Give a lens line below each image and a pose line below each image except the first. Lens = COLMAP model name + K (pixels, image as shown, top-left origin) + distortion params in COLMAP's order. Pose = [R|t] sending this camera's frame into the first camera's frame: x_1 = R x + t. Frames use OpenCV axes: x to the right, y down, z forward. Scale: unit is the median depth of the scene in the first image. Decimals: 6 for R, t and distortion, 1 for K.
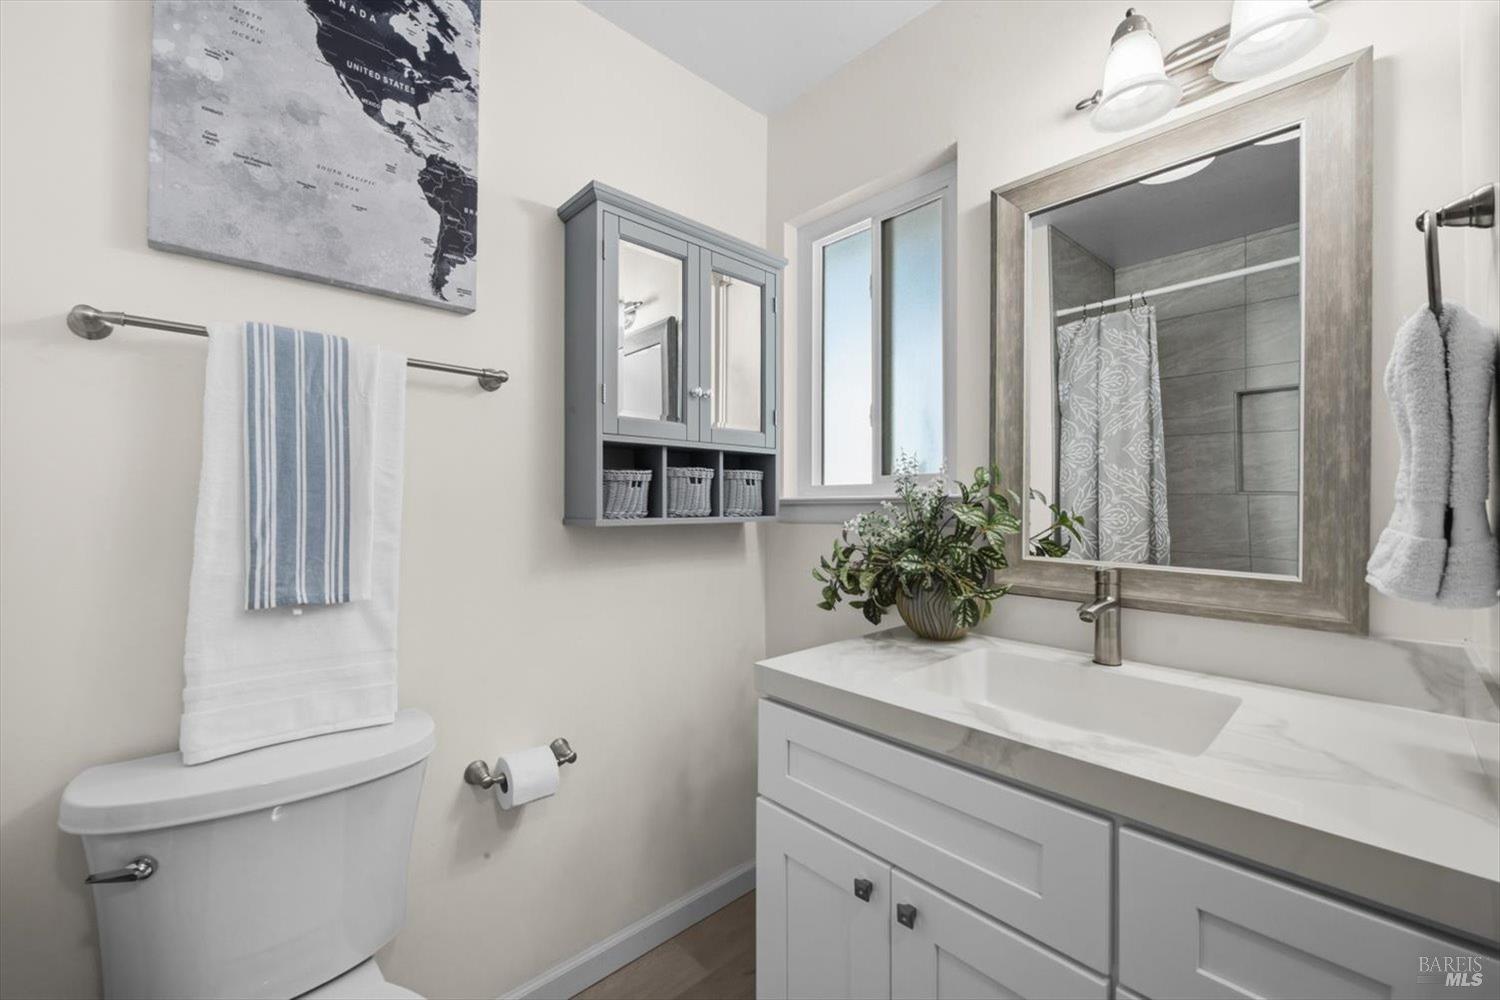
lens RADIAL K [[600.4, 0, 752.0], [0, 600.4, 501.2], [0, 0, 1]] dist [-0.000467, -0.000714]
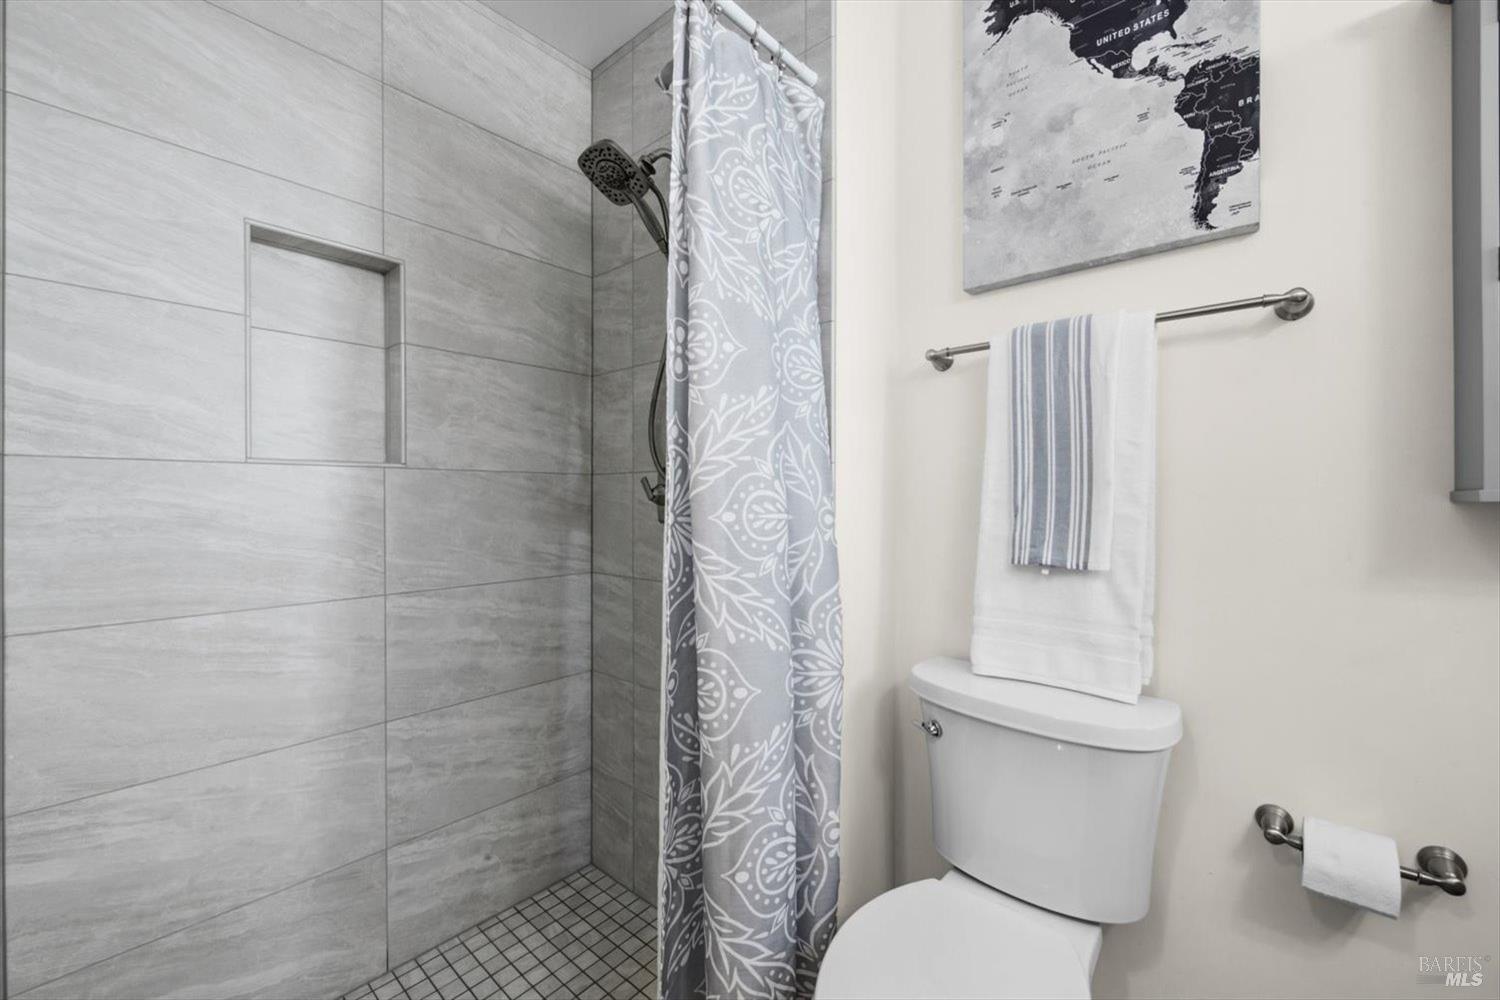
lens RADIAL K [[600.4, 0, 752.0], [0, 600.4, 501.2], [0, 0, 1]] dist [-0.000467, -0.000714]
pose [[0.111223, 0.000750, -0.993795, 0.279158], [0.011159, 0.999936, 0.002003, 0.039479], [0.993733, -0.011313, 0.111208, 0.302610]]
